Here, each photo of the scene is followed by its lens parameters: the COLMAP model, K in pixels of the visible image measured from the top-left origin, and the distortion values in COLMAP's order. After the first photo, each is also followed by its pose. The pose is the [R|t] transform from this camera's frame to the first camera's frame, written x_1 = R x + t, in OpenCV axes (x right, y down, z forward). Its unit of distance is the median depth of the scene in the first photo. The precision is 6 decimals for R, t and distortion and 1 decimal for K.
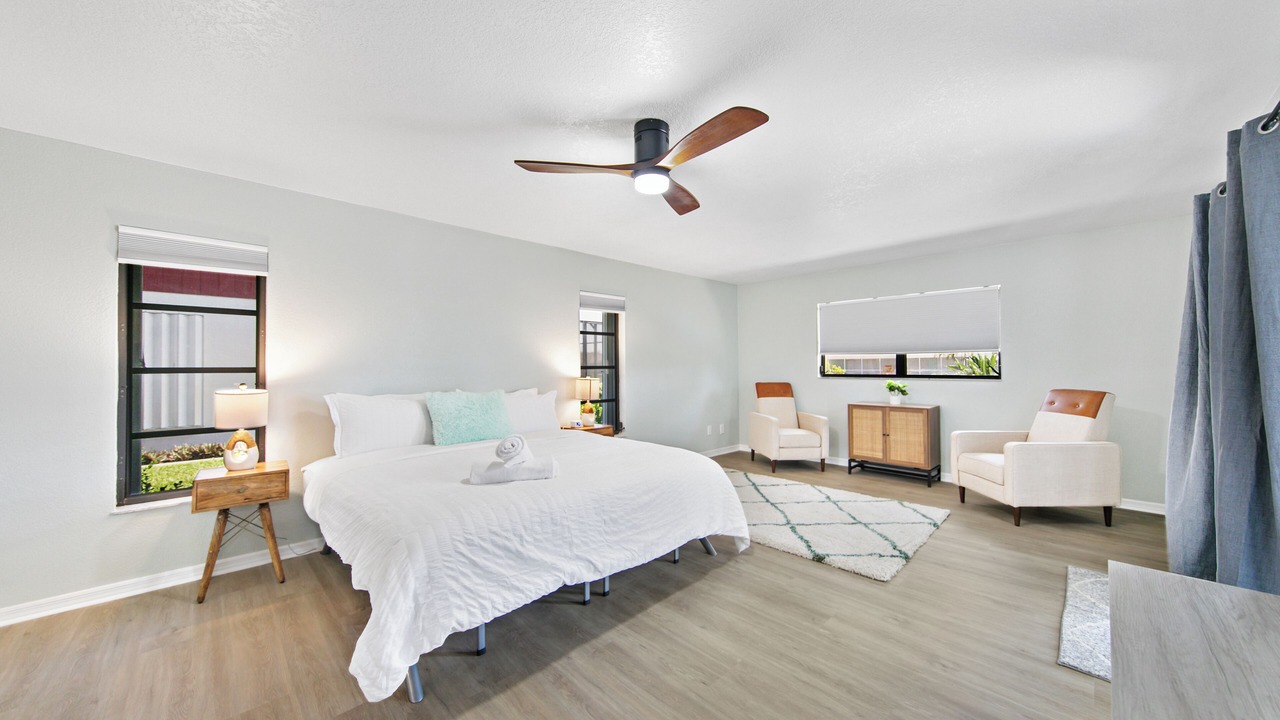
lens RADIAL K [[453.0, 0, 639.9], [0, 453.0, 361.6], [0, 0, 1]] dist [0.001250, 0.000021]
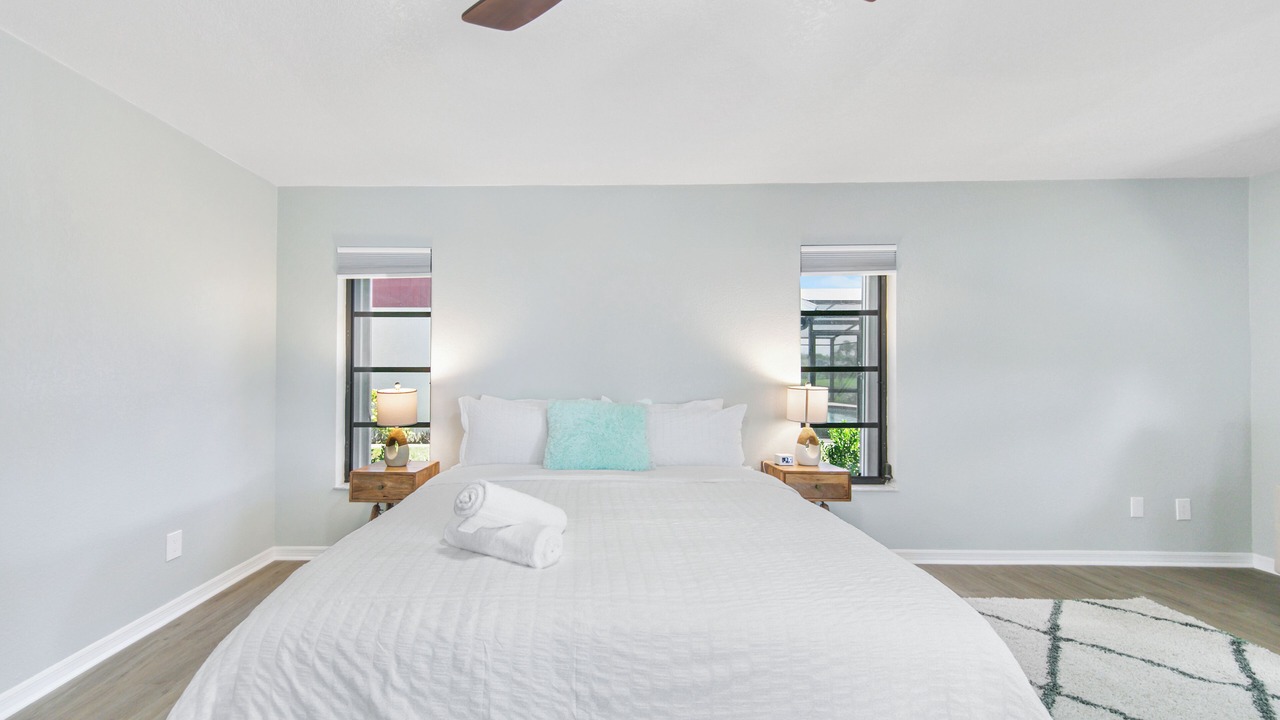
lens RADIAL K [[483.4, 0, 621.6], [0, 483.4, 371.1], [0, 0, 1]] dist [0.002953, 0.000359]
pose [[0.711462, 0.007111, -0.702688, 0.265131], [0.004740, 0.999878, 0.014917, 0.007763], [0.702708, -0.013943, 0.711341, 0.591642]]
